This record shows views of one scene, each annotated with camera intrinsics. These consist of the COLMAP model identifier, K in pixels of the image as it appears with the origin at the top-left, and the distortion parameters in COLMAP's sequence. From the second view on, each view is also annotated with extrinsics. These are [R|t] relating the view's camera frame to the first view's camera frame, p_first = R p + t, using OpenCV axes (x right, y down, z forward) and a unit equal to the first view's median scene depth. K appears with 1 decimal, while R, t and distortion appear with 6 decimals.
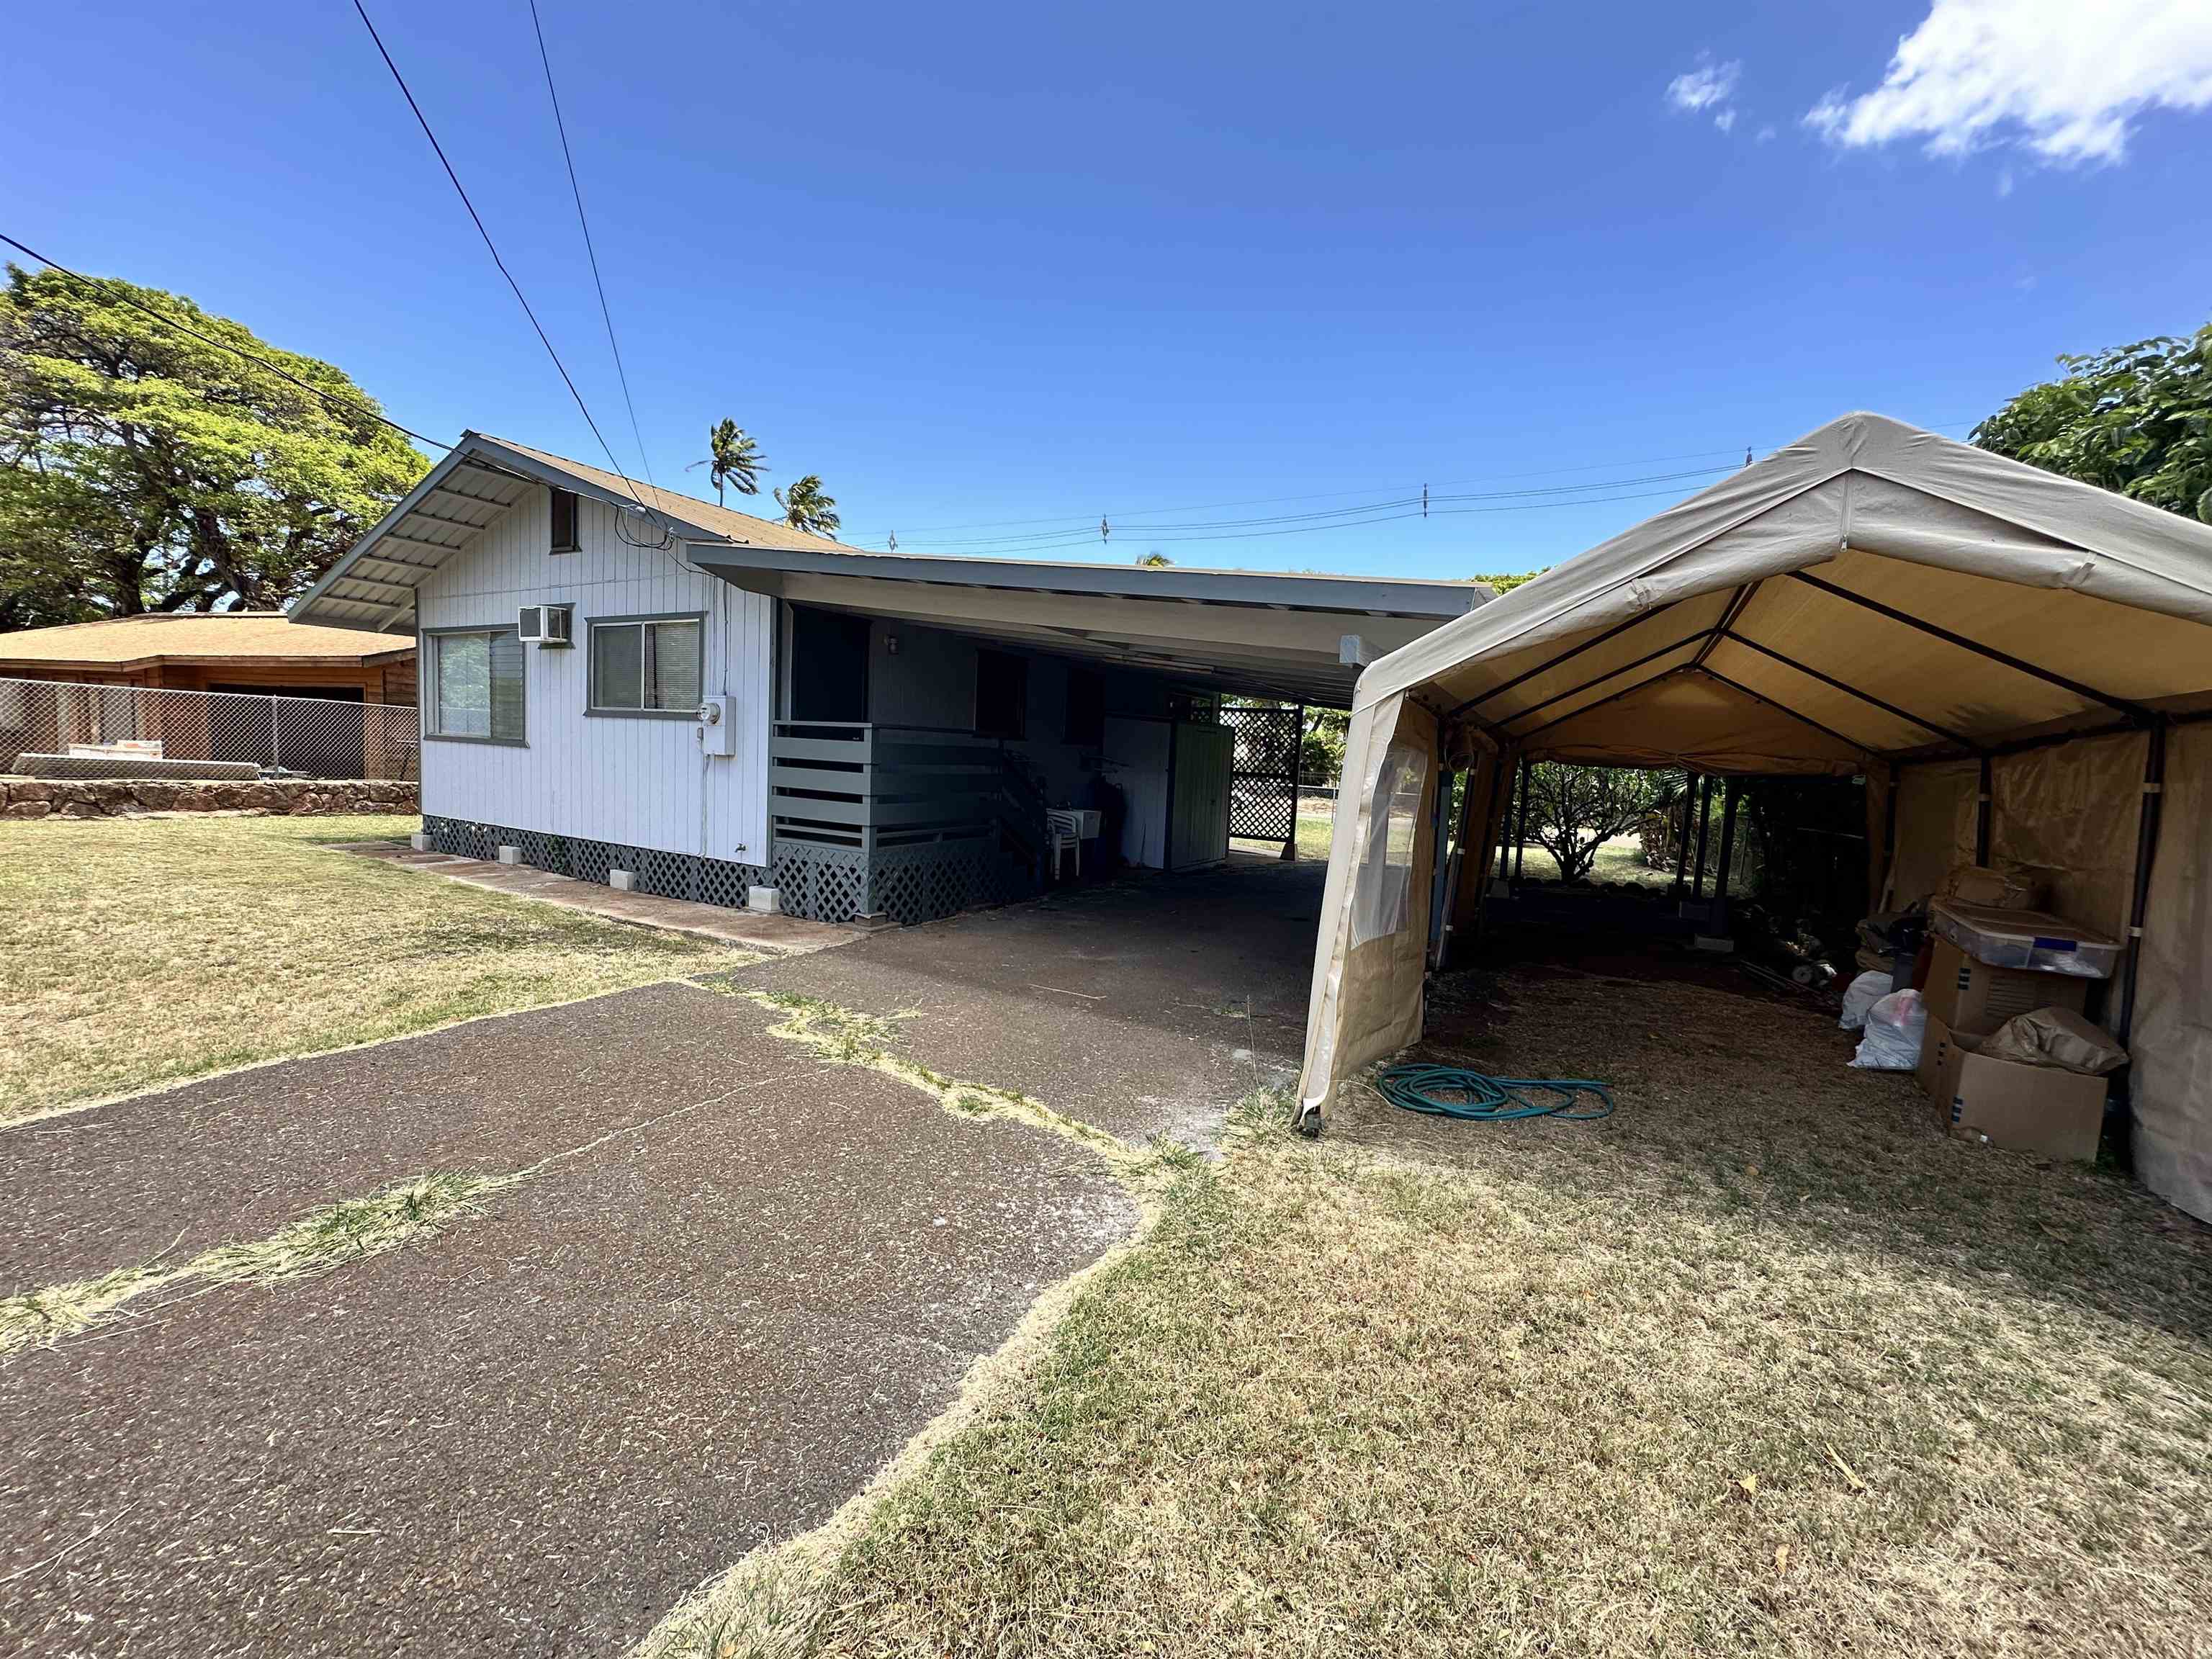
lens RADIAL K [[890.3, 0, 1111.3], [0, 890.3, 829.1], [0, 0, 1]] dist [-0.002817, 0.000963]
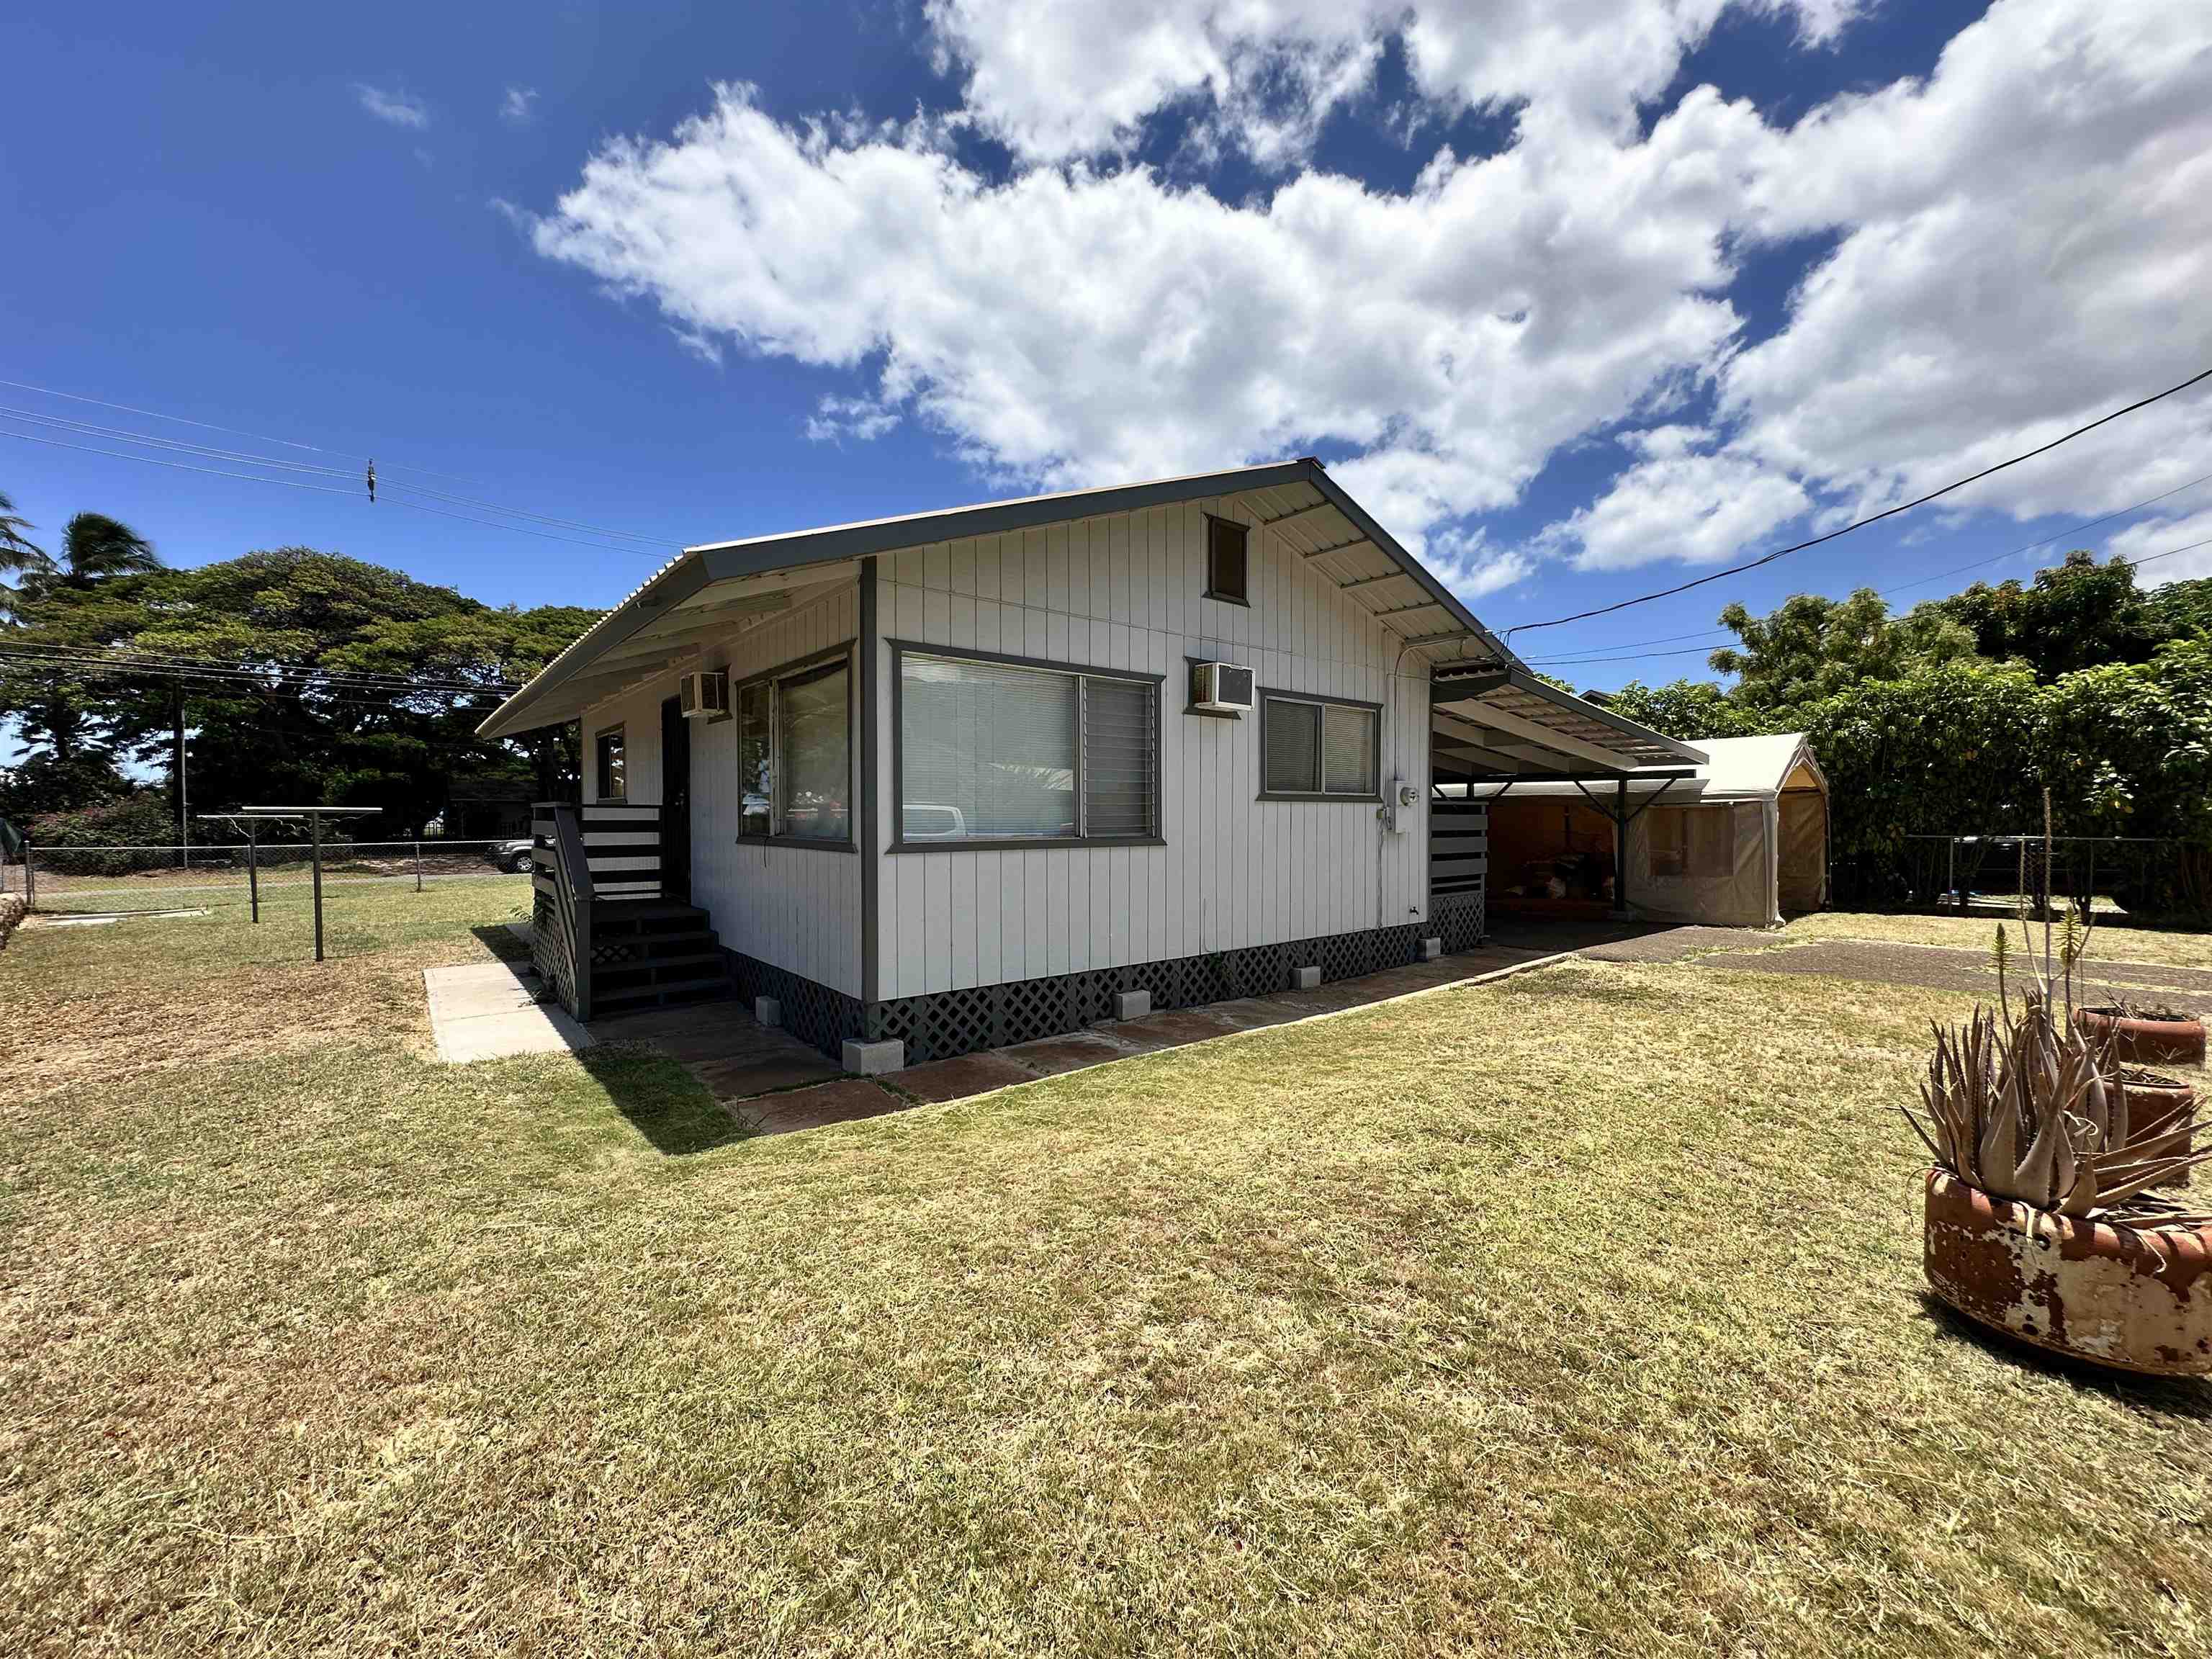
lens RADIAL K [[890.3, 0, 1103.2], [0, 890.3, 829.7], [0, 0, 1]] dist [-0.002817, 0.000963]
pose [[0.353435, -0.061530, 0.933433, -1.430909], [0.104377, 0.994198, 0.026014, -0.136445], [-0.929618, 0.088235, 0.357807, 0.832197]]
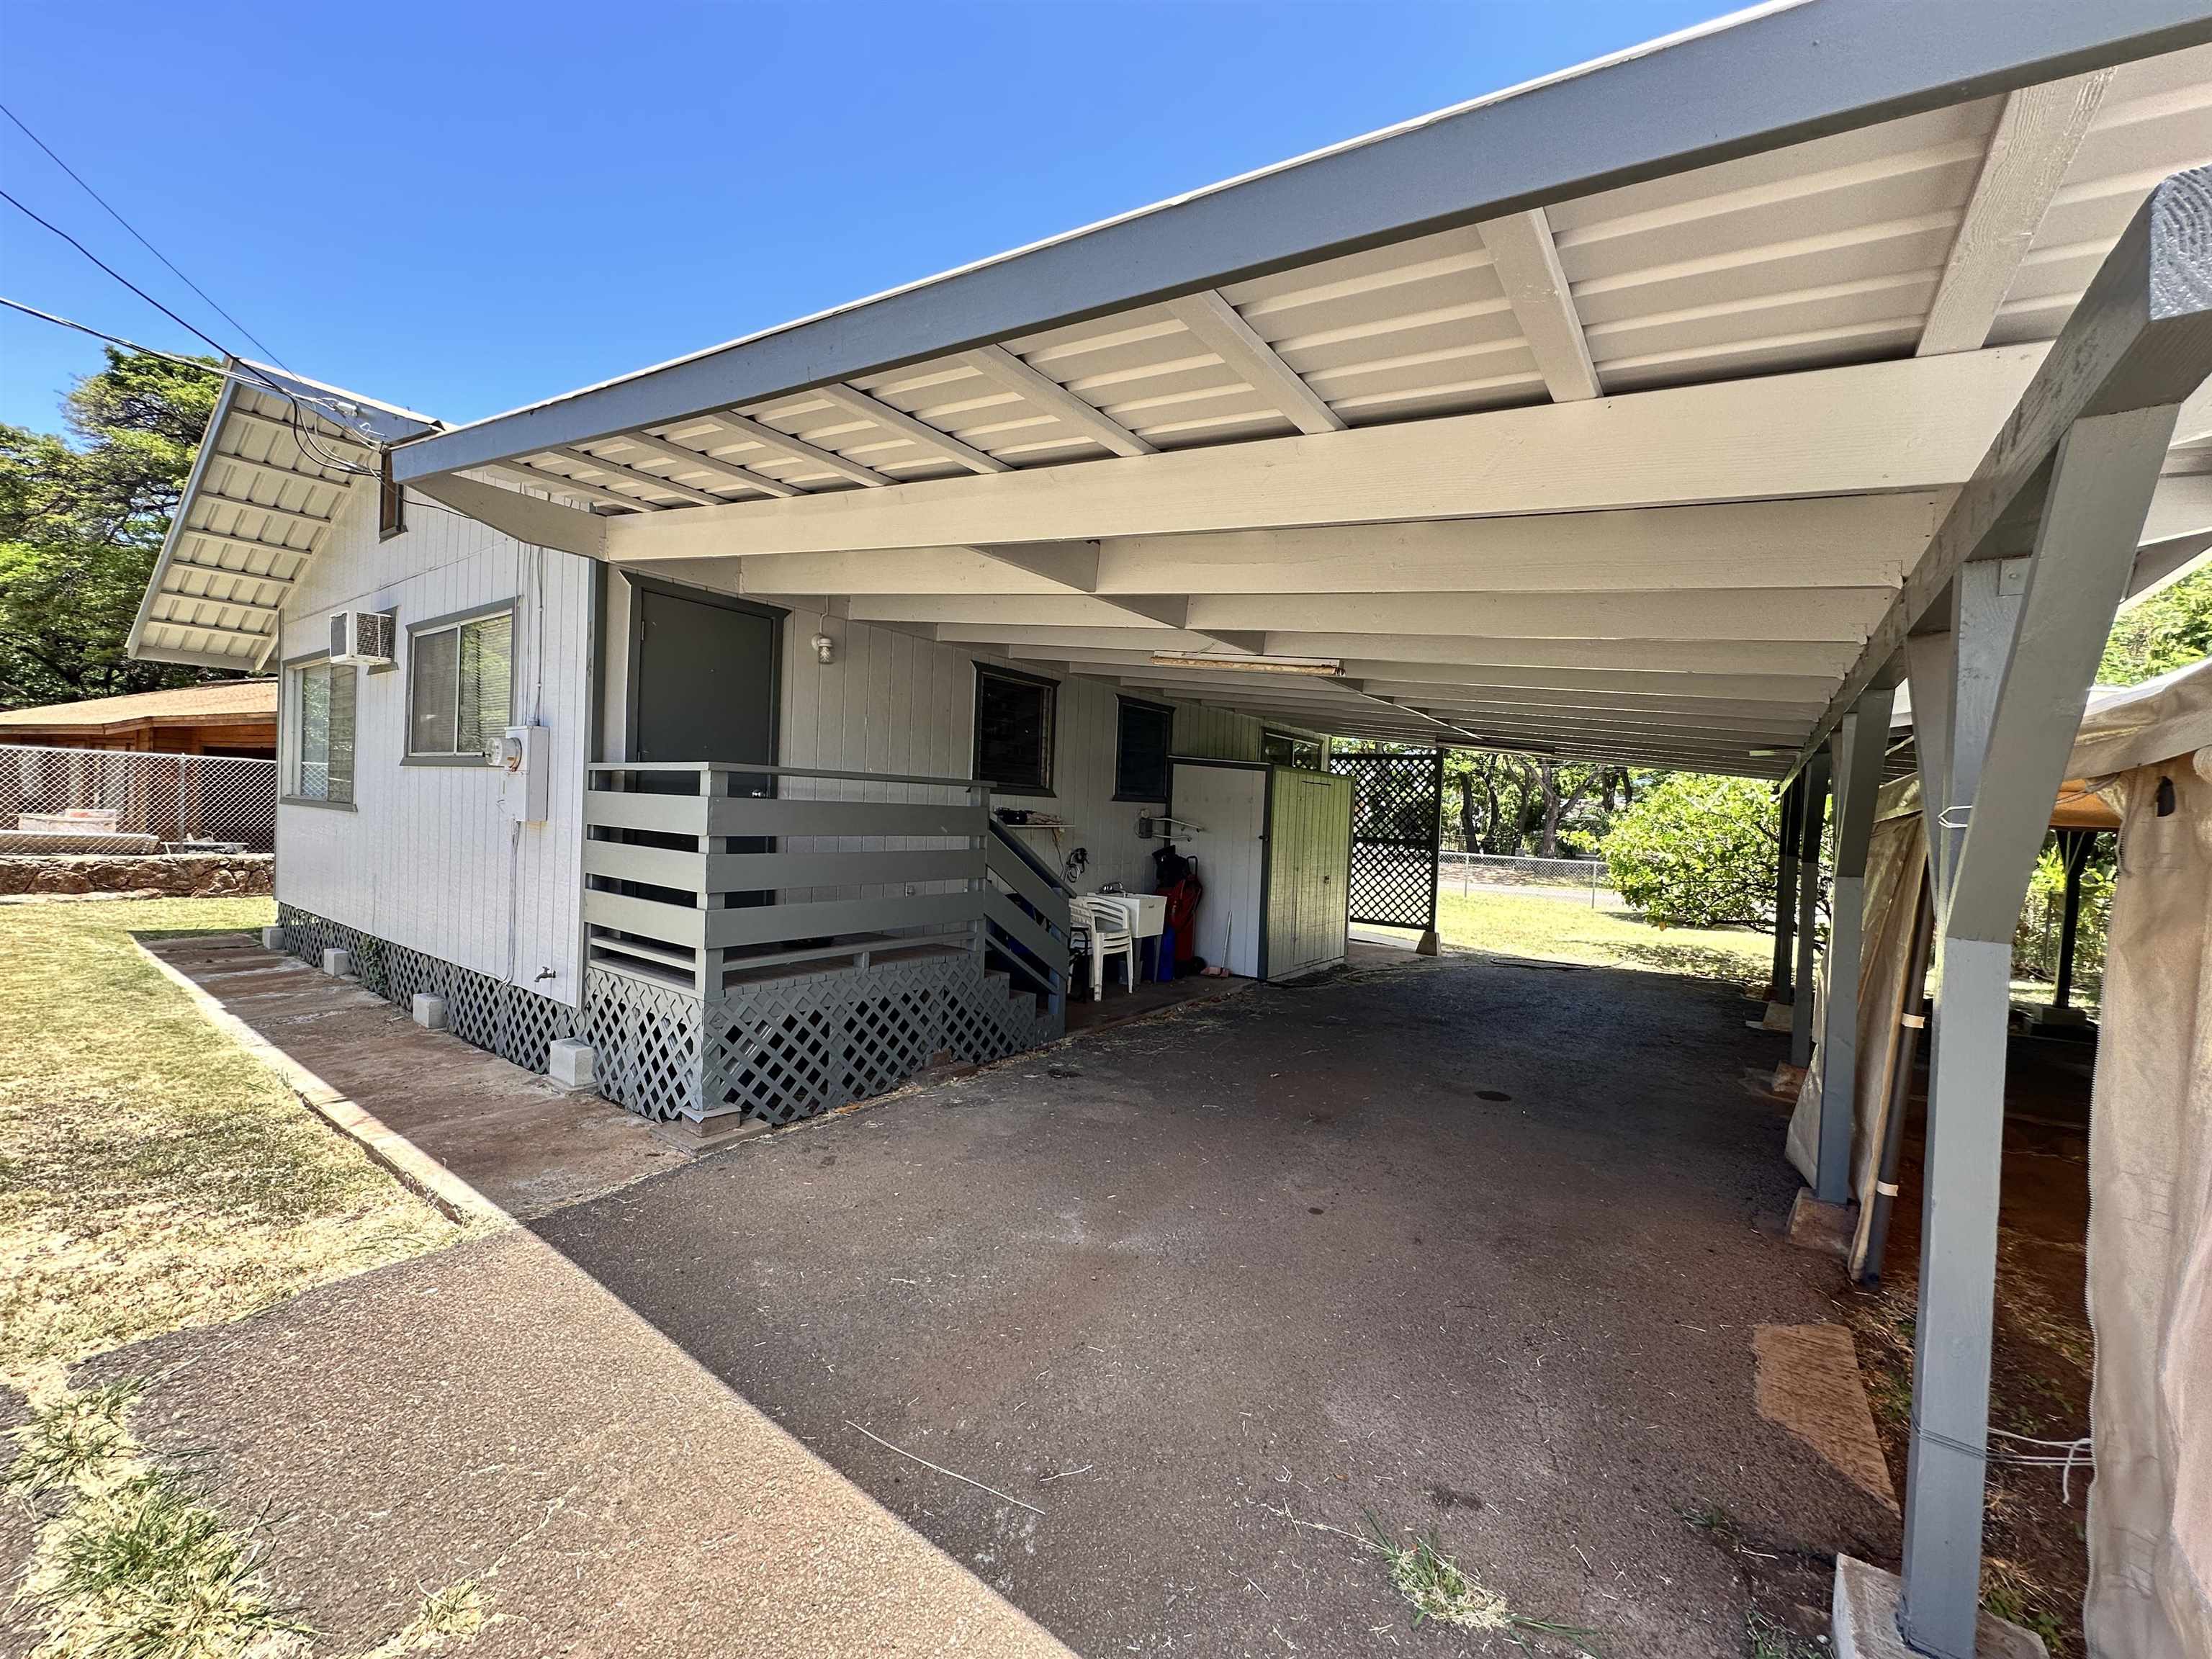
lens RADIAL K [[890.3, 0, 1106.3], [0, 890.3, 827.6], [0, 0, 1]] dist [-0.002817, 0.000963]
pose [[0.993559, -0.007039, -0.113094, 0.027207], [-0.000965, 0.997507, -0.070560, -0.031421], [0.113308, 0.070214, 0.991076, 0.381147]]
